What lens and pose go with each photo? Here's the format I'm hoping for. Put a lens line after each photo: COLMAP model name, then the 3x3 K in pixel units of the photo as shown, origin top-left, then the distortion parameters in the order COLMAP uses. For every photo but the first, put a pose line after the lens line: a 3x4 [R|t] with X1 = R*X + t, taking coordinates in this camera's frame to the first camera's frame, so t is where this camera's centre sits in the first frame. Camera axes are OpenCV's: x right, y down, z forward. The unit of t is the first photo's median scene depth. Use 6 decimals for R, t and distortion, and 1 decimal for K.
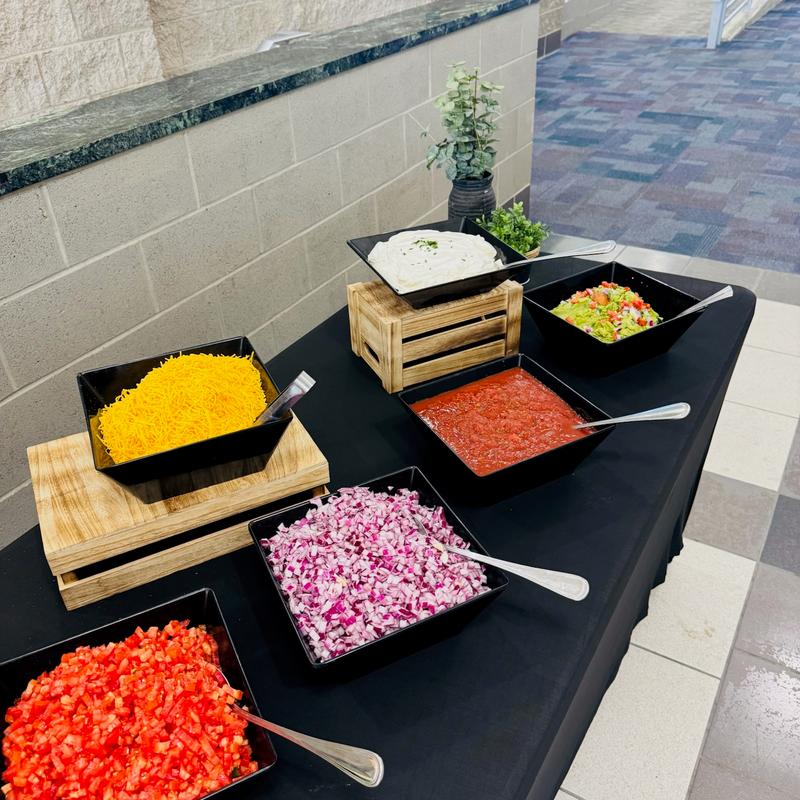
lens RADIAL K [[745.3, 0, 400.0], [0, 745.3, 400.0], [0, 0, 1]] dist [0.146538, -0.252621]
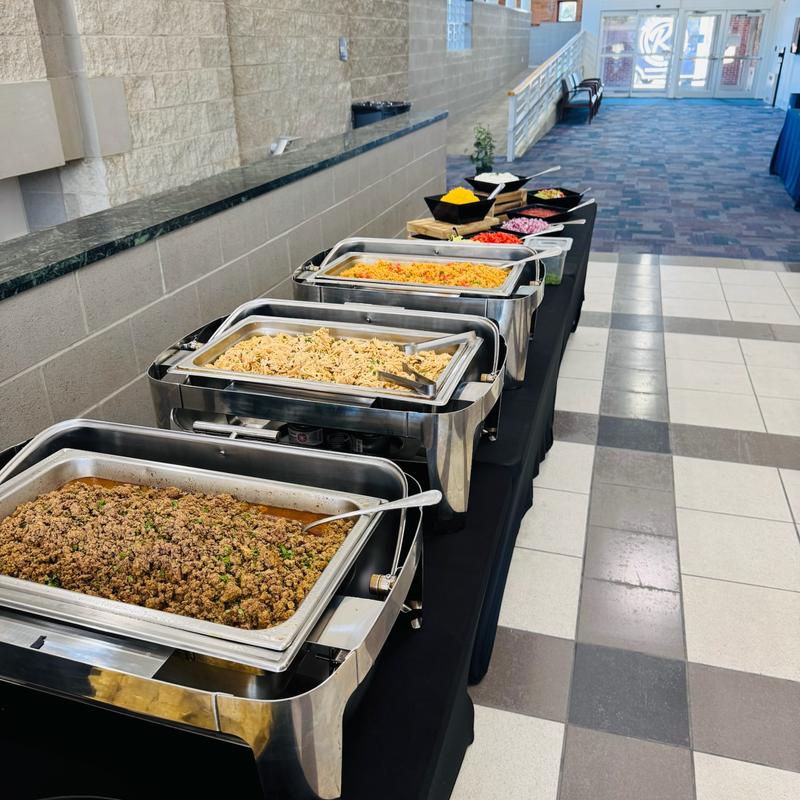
lens RADIAL K [[745.3, 0, 400.0], [0, 745.3, 400.0], [0, 0, 1]] dist [0.146538, -0.252621]
pose [[0.965379, -0.082663, 0.247407, -1.446625], [0.122233, 0.981238, -0.149103, 1.343532], [-0.230440, 0.174183, 0.957370, -2.015145]]
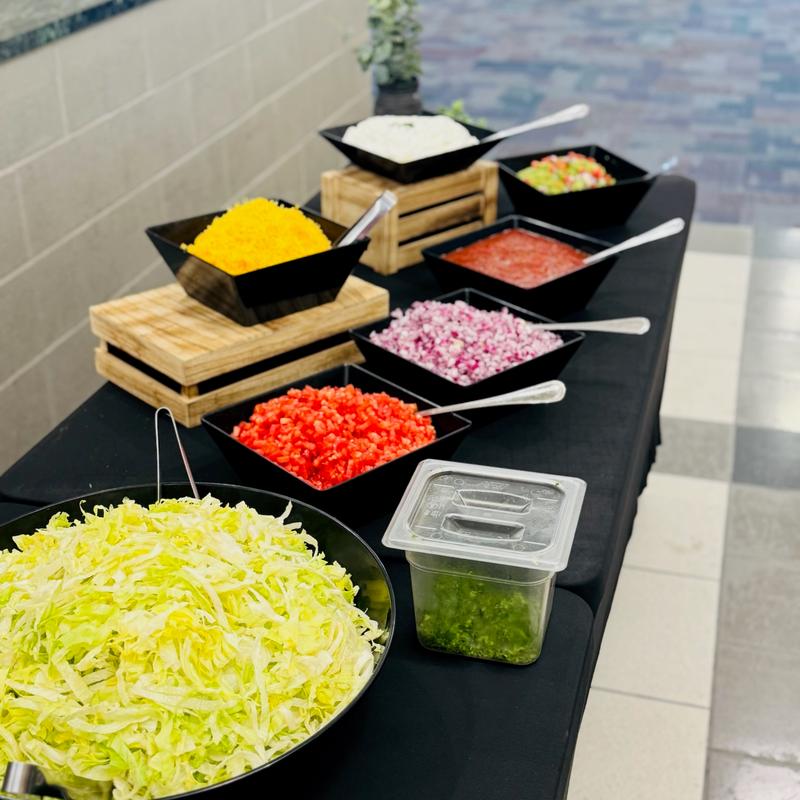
lens RADIAL K [[1232.8, 0, 400.0], [0, 1232.8, 400.0], [0, 0, 1]] dist [0.154406, -0.251562]
pose [[0.962770, -0.090769, 0.254626, -0.555948], [0.121543, 0.986712, -0.107826, 0.435494], [-0.241455, 0.134760, 0.961009, -0.712900]]
